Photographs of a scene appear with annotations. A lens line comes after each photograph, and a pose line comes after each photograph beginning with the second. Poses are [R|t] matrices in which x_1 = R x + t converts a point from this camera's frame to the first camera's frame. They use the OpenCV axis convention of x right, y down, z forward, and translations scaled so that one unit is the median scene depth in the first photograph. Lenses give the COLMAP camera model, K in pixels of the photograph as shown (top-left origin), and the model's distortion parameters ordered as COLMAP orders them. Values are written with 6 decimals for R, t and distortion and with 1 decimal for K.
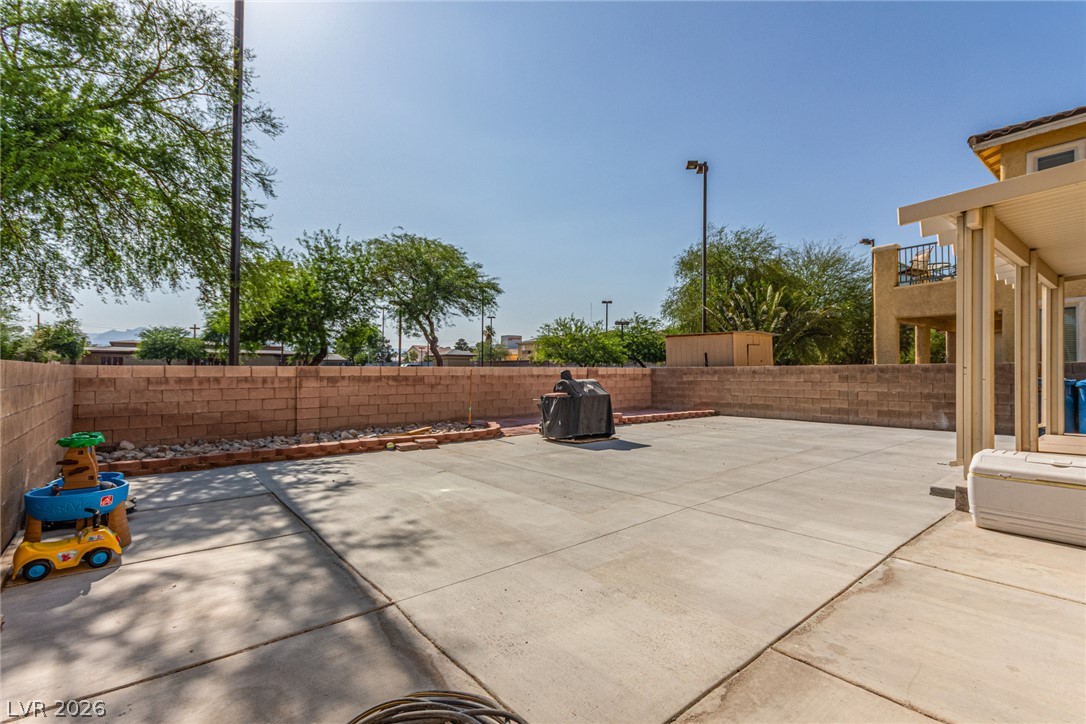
lens RADIAL K [[506.8, 0, 543.9], [0, 506.8, 365.6], [0, 0, 1]] dist [0.001287, -0.001788]
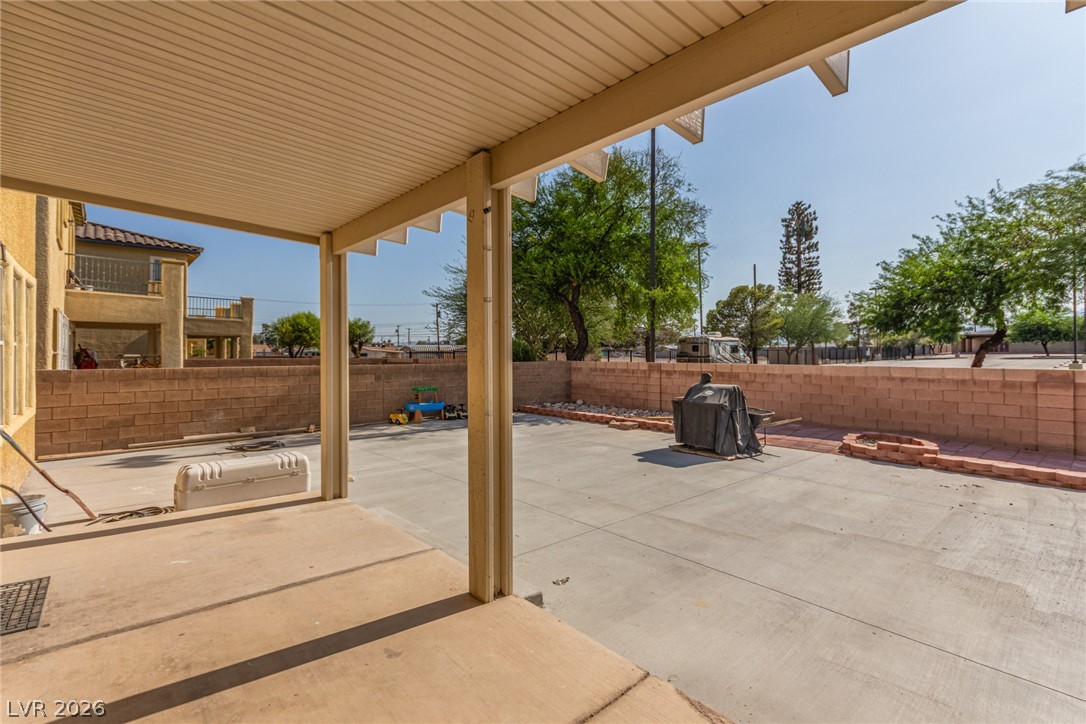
lens RADIAL K [[506.8, 0, 549.7], [0, 506.8, 358.0], [0, 0, 1]] dist [0.001287, -0.001788]
pose [[0.036758, 0.009342, -0.999281, 0.780835], [0.008087, 0.999921, 0.009645, -0.022746], [0.999291, -0.008436, 0.036679, 0.566074]]
